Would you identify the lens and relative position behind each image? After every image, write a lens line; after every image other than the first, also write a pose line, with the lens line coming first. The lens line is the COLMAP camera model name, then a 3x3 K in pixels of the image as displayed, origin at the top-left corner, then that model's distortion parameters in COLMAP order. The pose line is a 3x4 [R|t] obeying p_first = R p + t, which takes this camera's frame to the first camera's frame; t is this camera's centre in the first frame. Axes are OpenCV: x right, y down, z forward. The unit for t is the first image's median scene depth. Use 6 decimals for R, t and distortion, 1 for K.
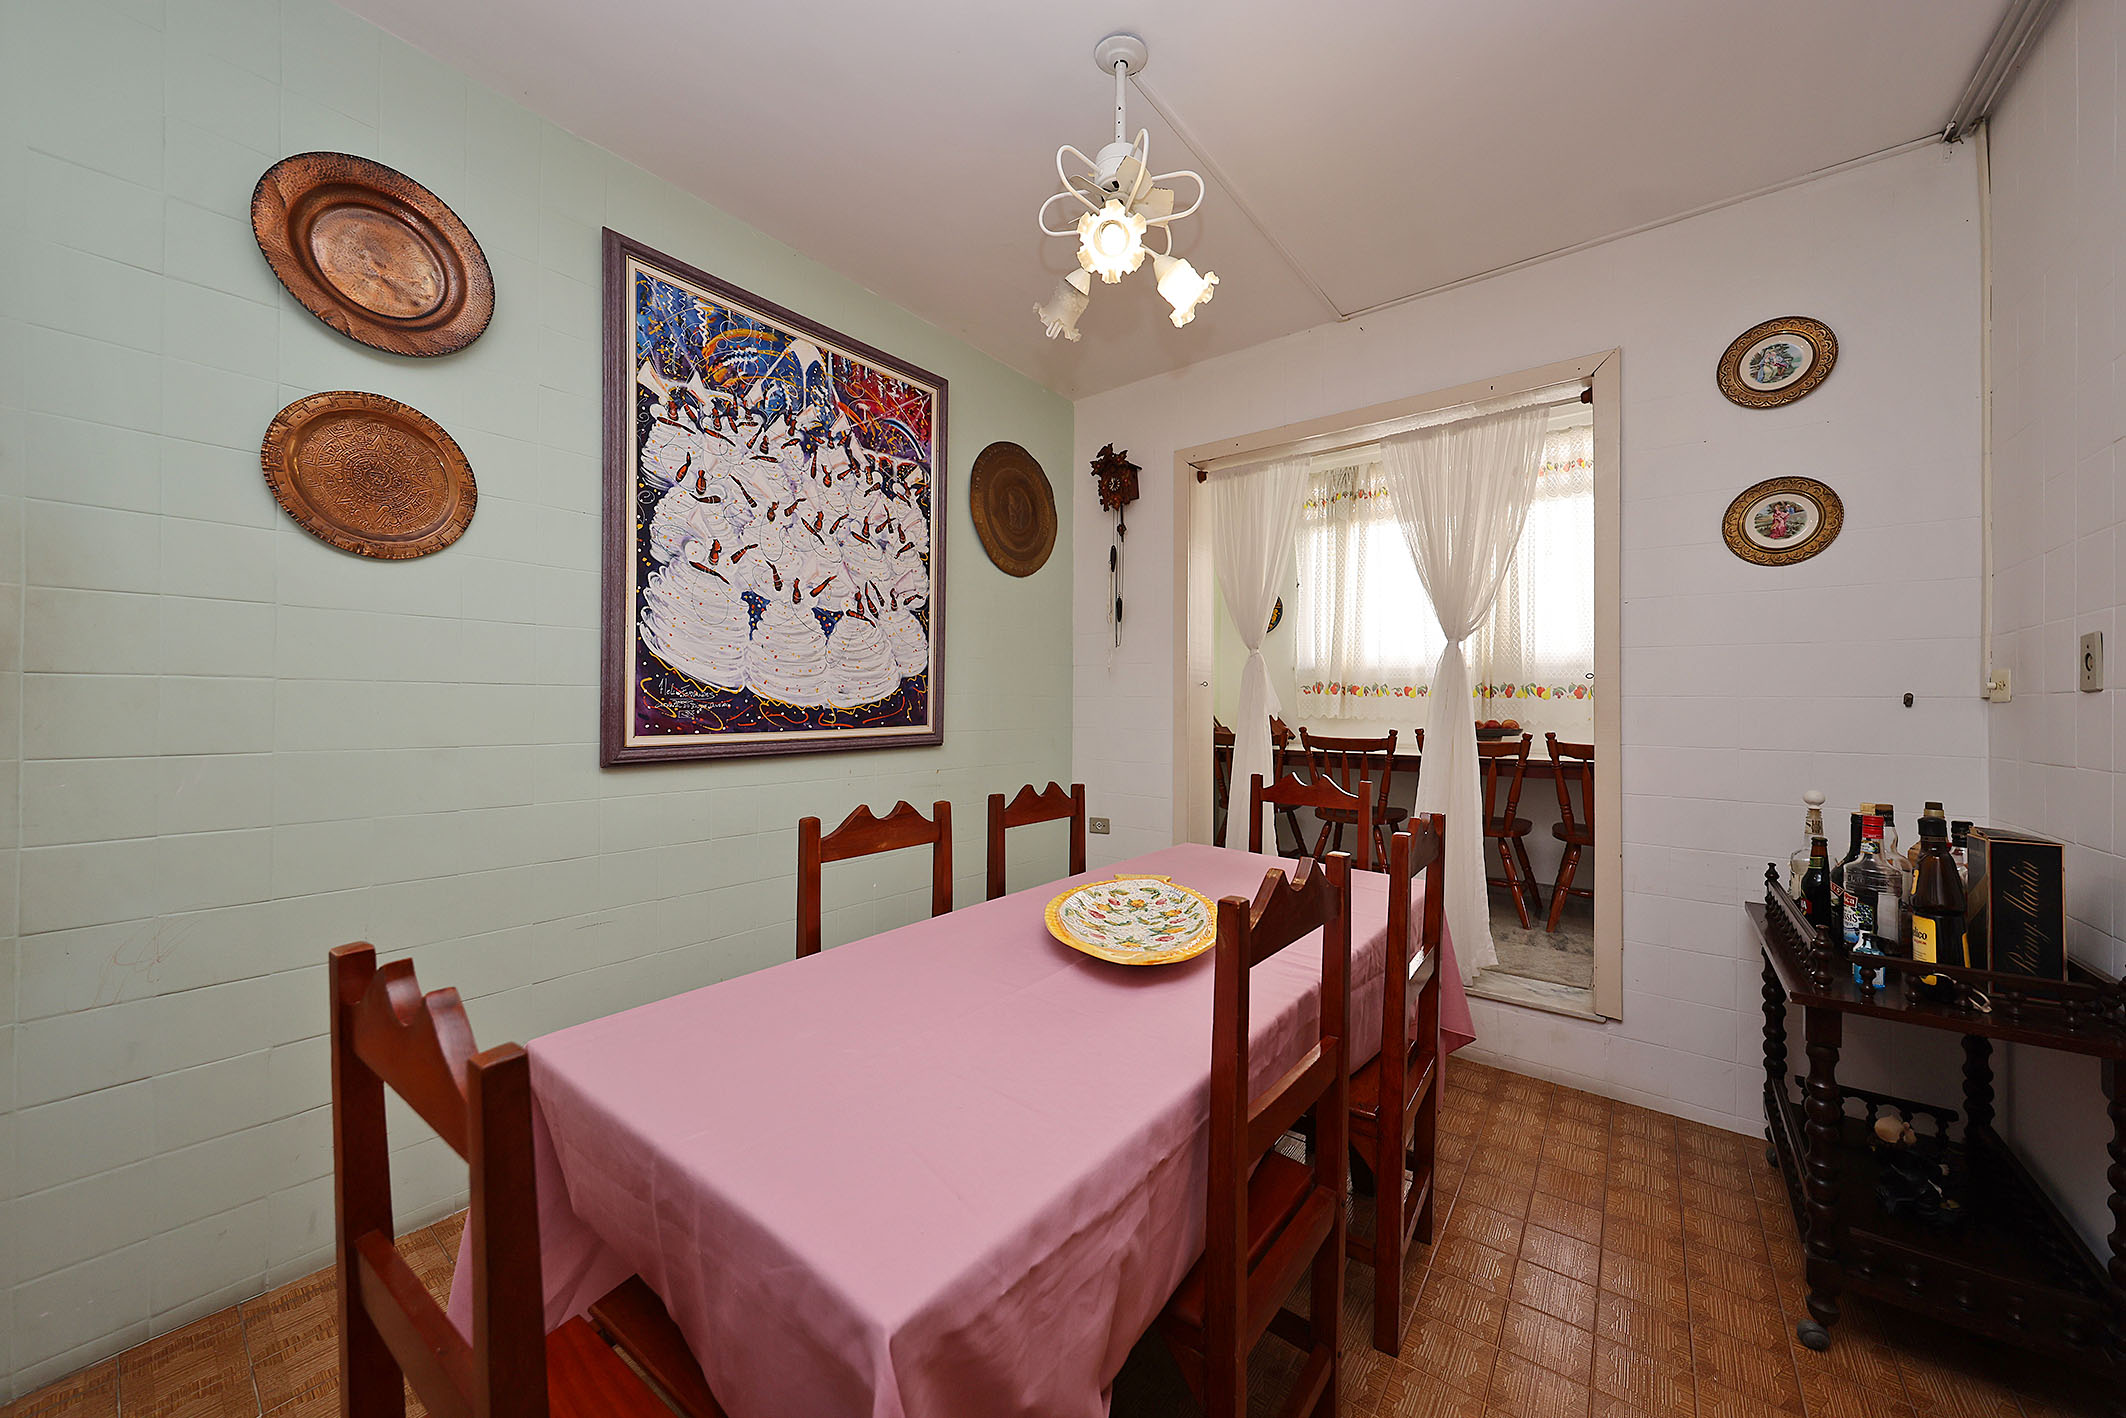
lens RADIAL K [[734.9, 0, 1057.7], [0, 734.9, 704.5], [0, 0, 1]] dist [-0.016845, -0.000107]
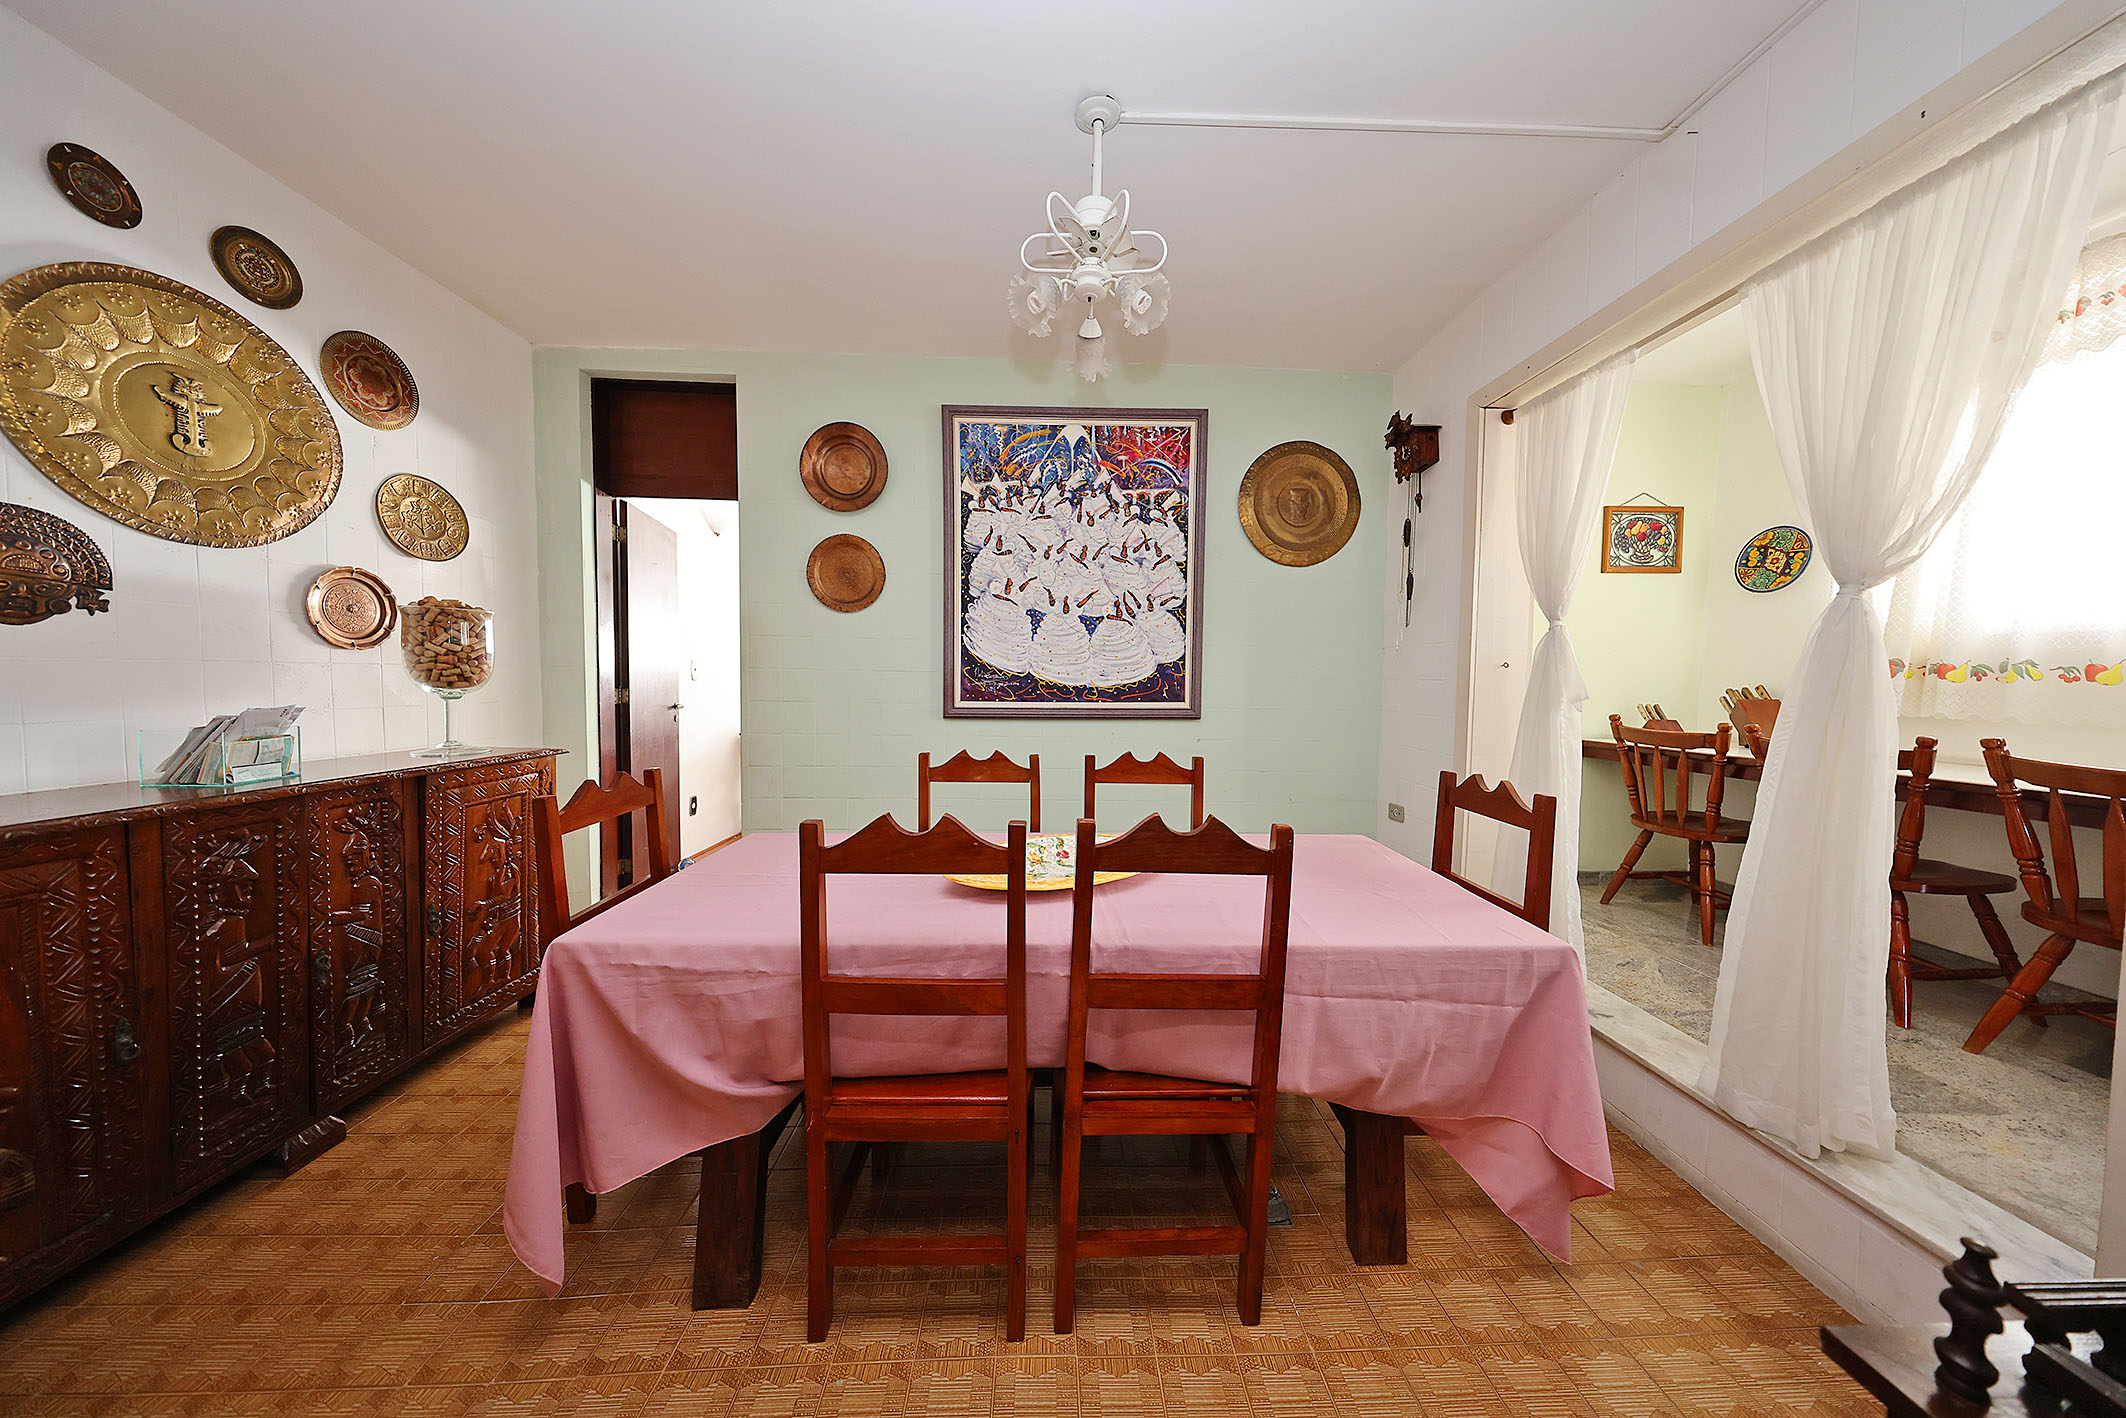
lens RADIAL K [[603.2, 0, 1070.8], [0, 603.2, 708.4], [0, 0, 1]] dist [-0.004637, 0.000005]
pose [[0.651798, 0.043573, -0.757140, 0.544640], [-0.010244, 0.998763, 0.048660, -0.009374], [0.758324, -0.023960, 0.651438, 0.225665]]
